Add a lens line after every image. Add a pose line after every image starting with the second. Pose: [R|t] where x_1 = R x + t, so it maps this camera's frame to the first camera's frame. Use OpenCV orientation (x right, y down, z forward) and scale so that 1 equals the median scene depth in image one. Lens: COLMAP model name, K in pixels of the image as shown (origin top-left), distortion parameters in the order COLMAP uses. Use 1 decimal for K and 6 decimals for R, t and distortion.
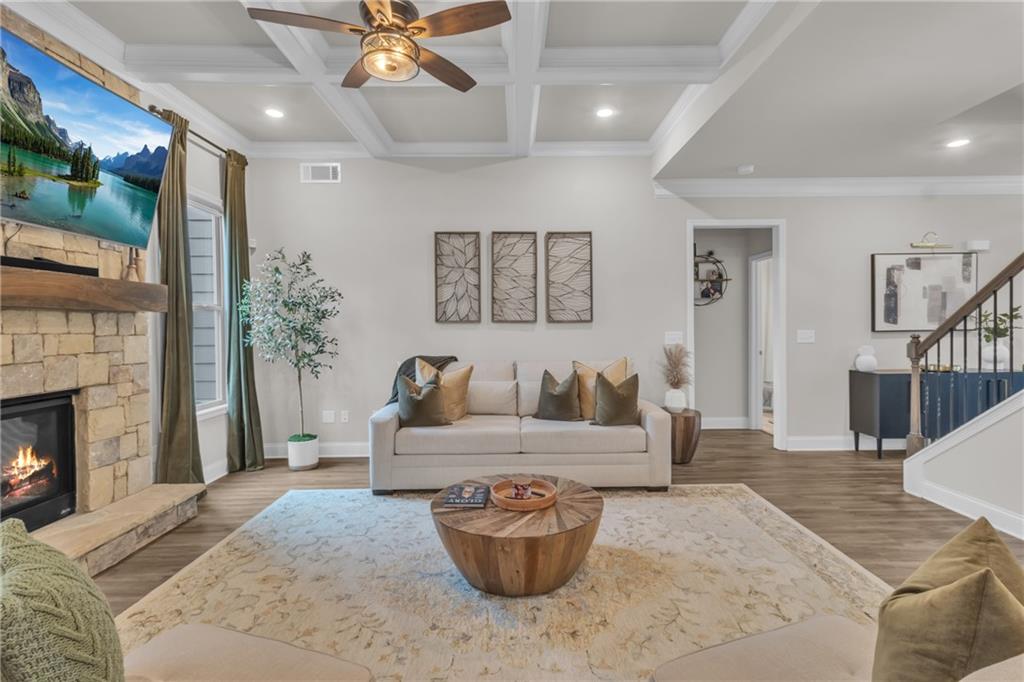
lens RADIAL K [[482.5, 0, 522.7], [0, 482.5, 337.4], [0, 0, 1]] dist [0.004194, 0.000564]
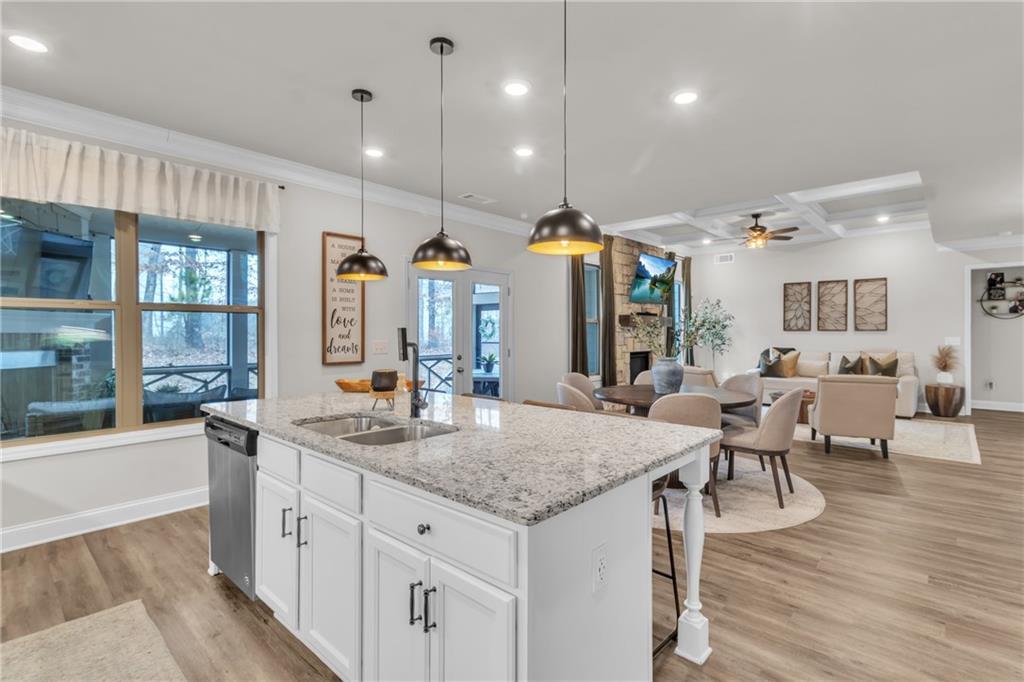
lens RADIAL K [[482.5, 0, 518.4], [0, 482.5, 331.9], [0, 0, 1]] dist [0.004194, 0.000564]
pose [[0.733238, 0.008442, -0.679920, 0.368889], [-0.021685, 0.999705, -0.010973, 0.020084], [0.679627, 0.022790, 0.733204, -1.180663]]
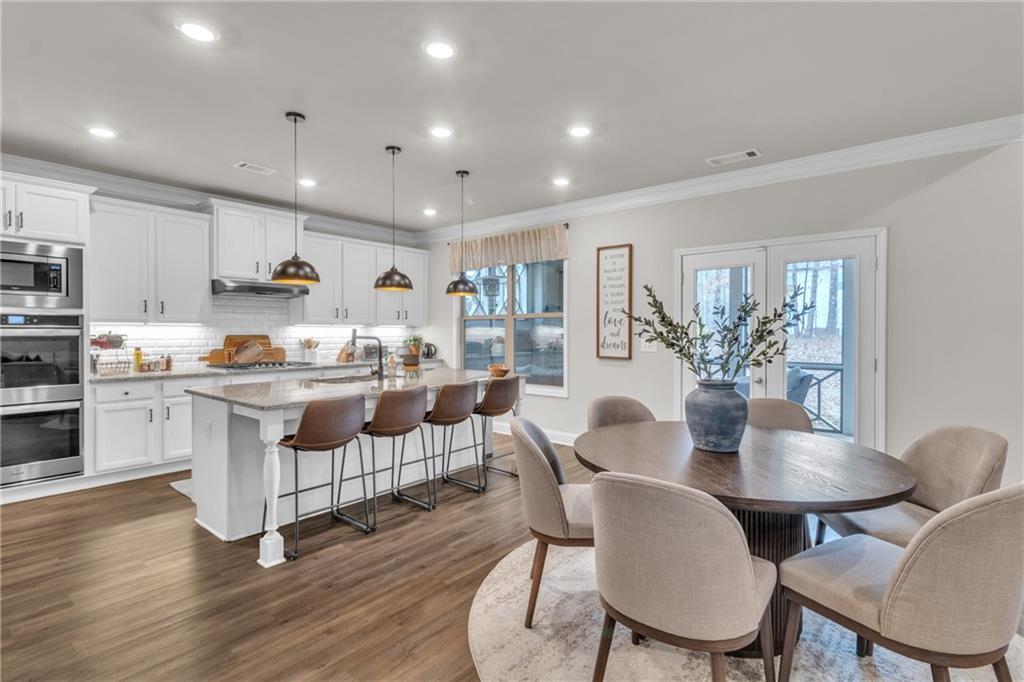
lens RADIAL K [[482.5, 0, 518.8], [0, 482.5, 335.8], [0, 0, 1]] dist [0.004194, 0.000564]
pose [[-0.646590, 0.015722, -0.762676, 0.445905], [-0.011985, 0.999455, 0.030764, -0.003025], [0.762744, 0.029032, -0.646049, -0.149384]]
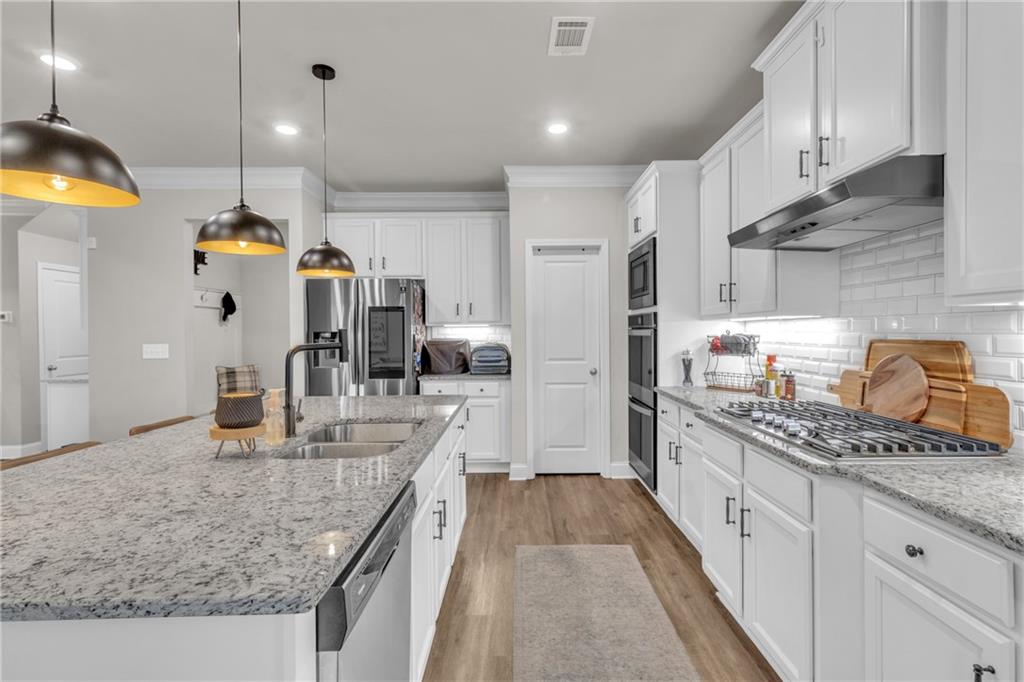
lens RADIAL K [[482.5, 0, 523.0], [0, 482.5, 334.8], [0, 0, 1]] dist [0.004194, 0.000564]
pose [[0.006009, 0.000040, 0.999982, -0.456367], [0.032522, 0.999471, -0.000235, 0.023784], [-0.999453, 0.032523, 0.006005, -1.088152]]
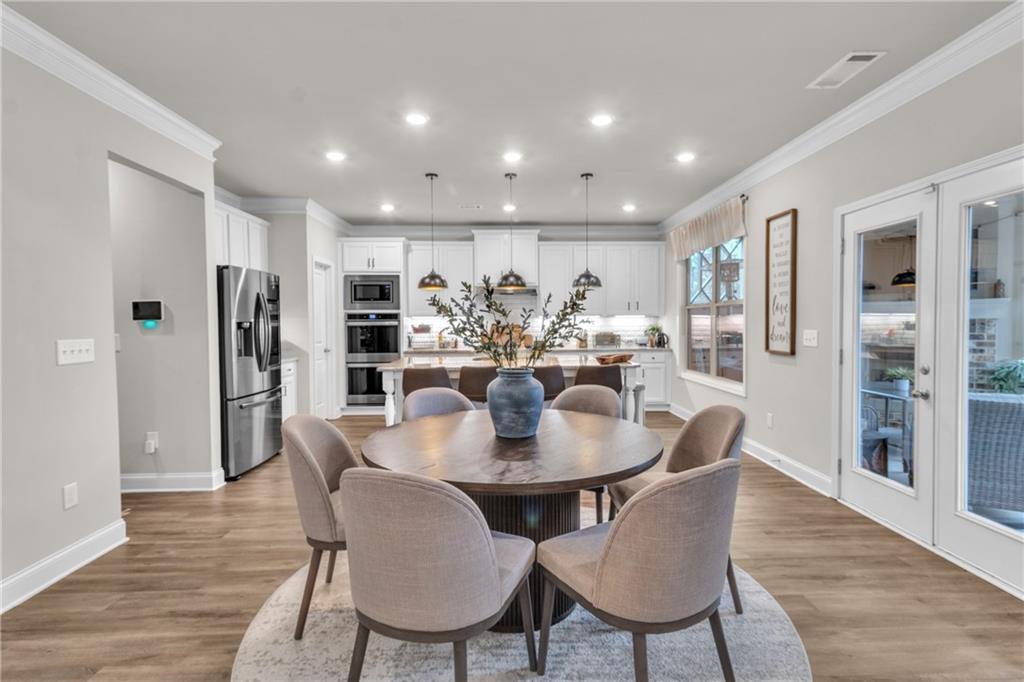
lens RADIAL K [[482.5, 0, 521.1], [0, 482.5, 335.3], [0, 0, 1]] dist [0.004194, 0.000564]
pose [[-0.999615, 0.016267, -0.022487, -0.045298], [0.015105, 0.998590, 0.050893, -0.006303], [0.023283, 0.050533, -0.998451, 0.190182]]
